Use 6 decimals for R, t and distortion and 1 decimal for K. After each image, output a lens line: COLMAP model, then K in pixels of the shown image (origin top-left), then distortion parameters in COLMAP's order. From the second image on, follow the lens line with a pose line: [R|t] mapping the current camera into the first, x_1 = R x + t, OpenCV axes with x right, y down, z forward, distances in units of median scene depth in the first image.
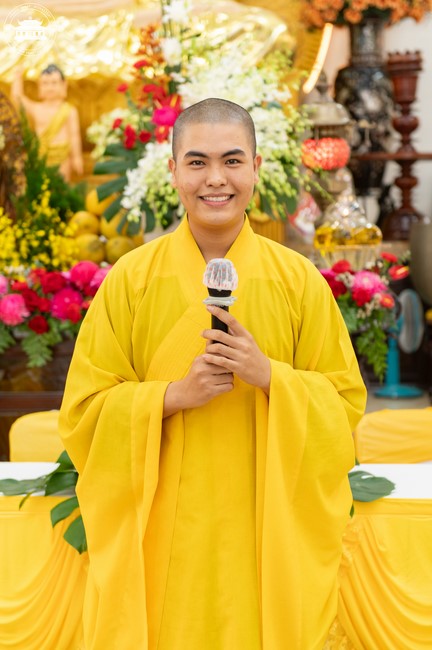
lens RADIAL K [[1306.3, 0, 172.7], [0, 1306.3, 325.2], [0, 0, 1]] dist [-0.017364, -0.156931]
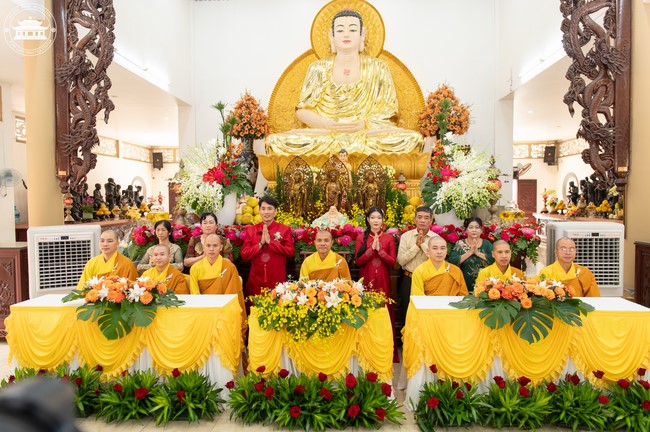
lens RADIAL K [[465.5, 0, 316.0], [0, 465.5, 218.6], [0, 0, 1]] dist [-0.002603, 0.000795]
pose [[0.999933, 0.005069, 0.010404, -0.296863], [-0.004662, 0.999236, -0.038790, -0.016929], [-0.010593, 0.038739, 0.999193, -0.017402]]
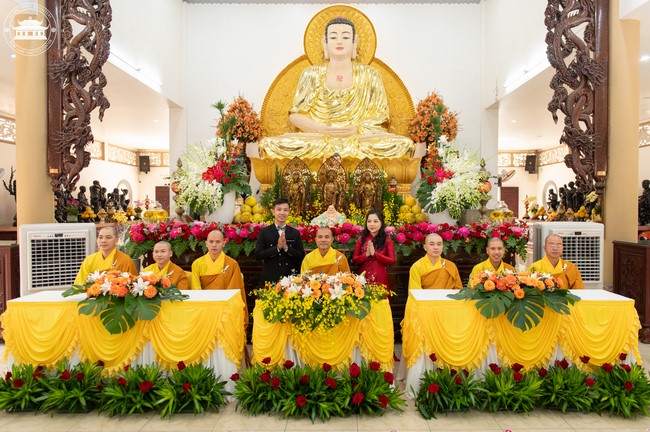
lens RADIAL K [[463.6, 0, 336.5], [0, 463.6, 218.8], [0, 0, 1]] dist [-0.002873, -0.000505]
pose [[0.996547, 0.010822, 0.082327, -0.323491], [-0.006397, 0.998530, -0.053820, 0.002166], [-0.082788, 0.053107, 0.995151, -0.033979]]
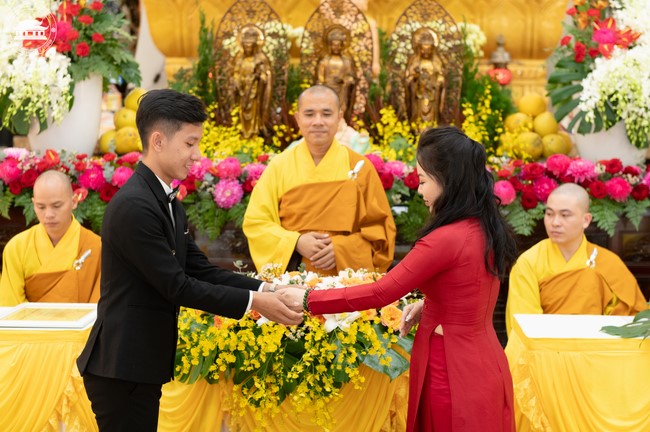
lens RADIAL K [[1218.9, 0, 299.5], [0, 1218.9, 214.9], [0, 0, 1]] dist [-0.007692, -0.196326]
pose [[0.999310, 0.019091, 0.031861, -0.315908], [-0.019076, 0.999818, -0.000786, 0.011797], [-0.031870, 0.000178, 0.999492, -0.114316]]
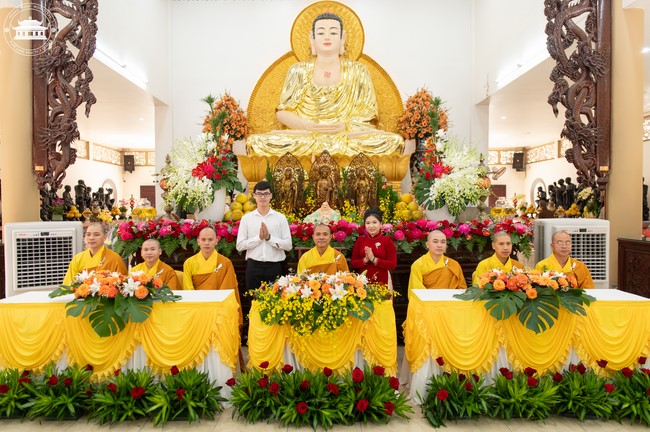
lens RADIAL K [[462.8, 0, 315.4], [0, 462.8, 217.7], [0, 0, 1]] dist [-0.003980, 0.000412]
pose [[0.997228, 0.007711, 0.074010, -0.345444], [-0.003649, 0.998487, -0.054863, 0.004790], [-0.074322, 0.054441, 0.995747, 0.005514]]
